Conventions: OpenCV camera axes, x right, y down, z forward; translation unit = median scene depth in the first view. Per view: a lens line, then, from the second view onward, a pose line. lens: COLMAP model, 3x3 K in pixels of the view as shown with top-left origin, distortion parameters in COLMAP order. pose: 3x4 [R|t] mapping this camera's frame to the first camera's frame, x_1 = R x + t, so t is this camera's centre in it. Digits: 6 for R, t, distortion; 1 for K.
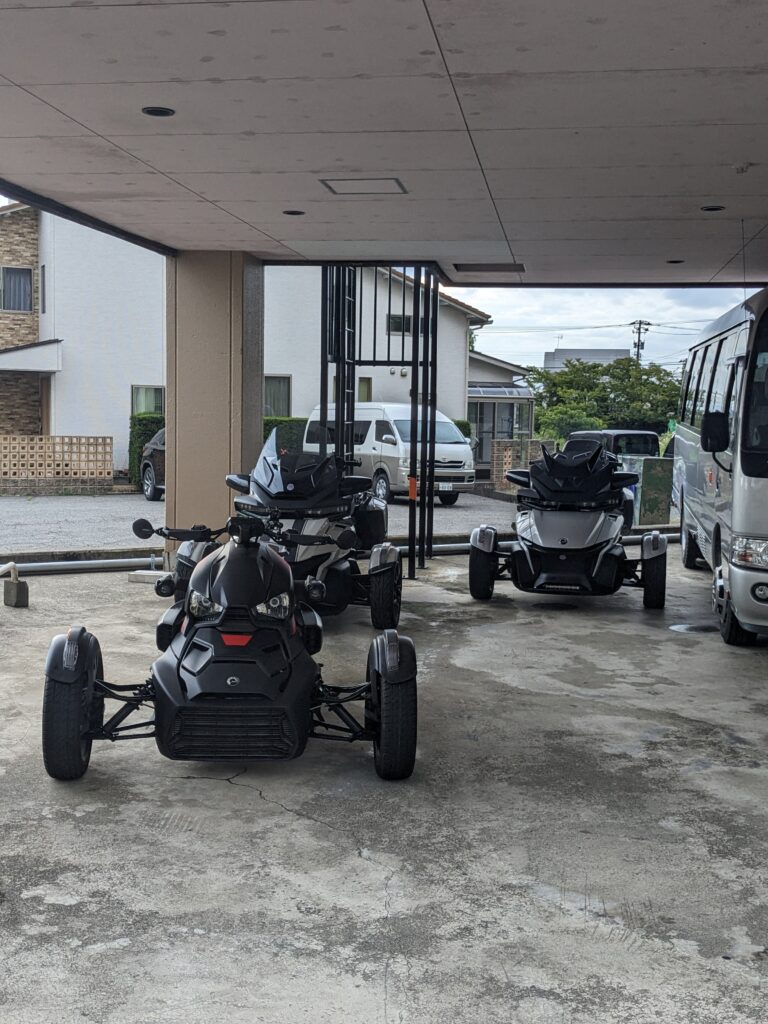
lens RADIAL K [[1210.7, 0, 384.0], [0, 1210.7, 512.0], [0, 0, 1]] dist [0.142155, -0.428800]
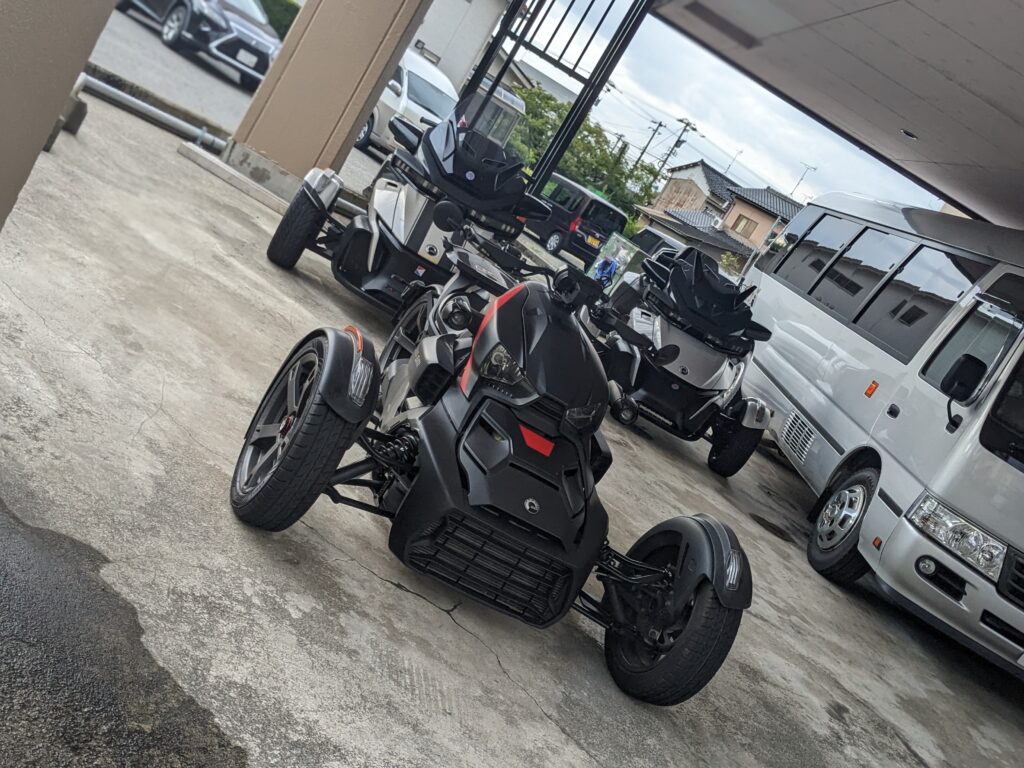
lens RADIAL K [[1210.7, 0, 512.0], [0, 1210.7, 384.0], [0, 0, 1]] dist [0.142155, -0.428800]
pose [[0.855166, 0.443385, 0.268516, -0.241395], [-0.481948, 0.870817, 0.096971, 0.009288], [-0.190832, -0.212337, 0.958382, 0.228333]]
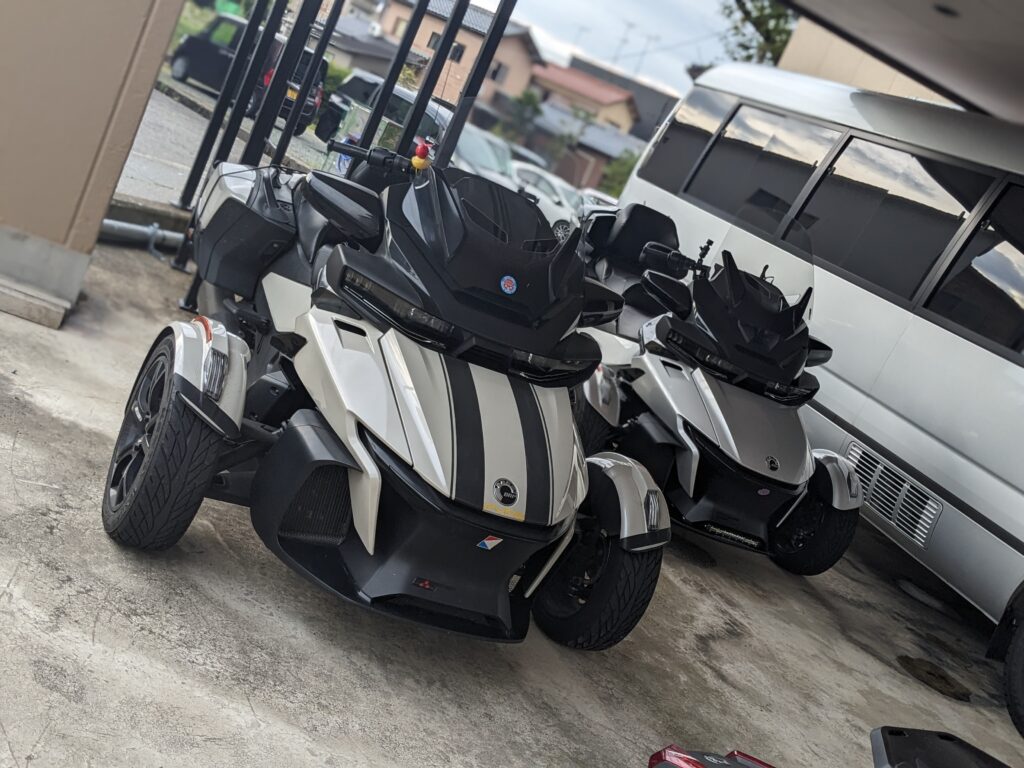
lens RADIAL K [[1210.7, 0, 512.0], [0, 1210.7, 384.0], [0, 0, 1]] dist [0.142155, -0.428800]
pose [[0.802924, 0.234742, 0.547913, -0.326709], [-0.357679, 0.925054, 0.127831, -0.047909], [-0.476842, -0.298615, 0.826711, 0.776609]]
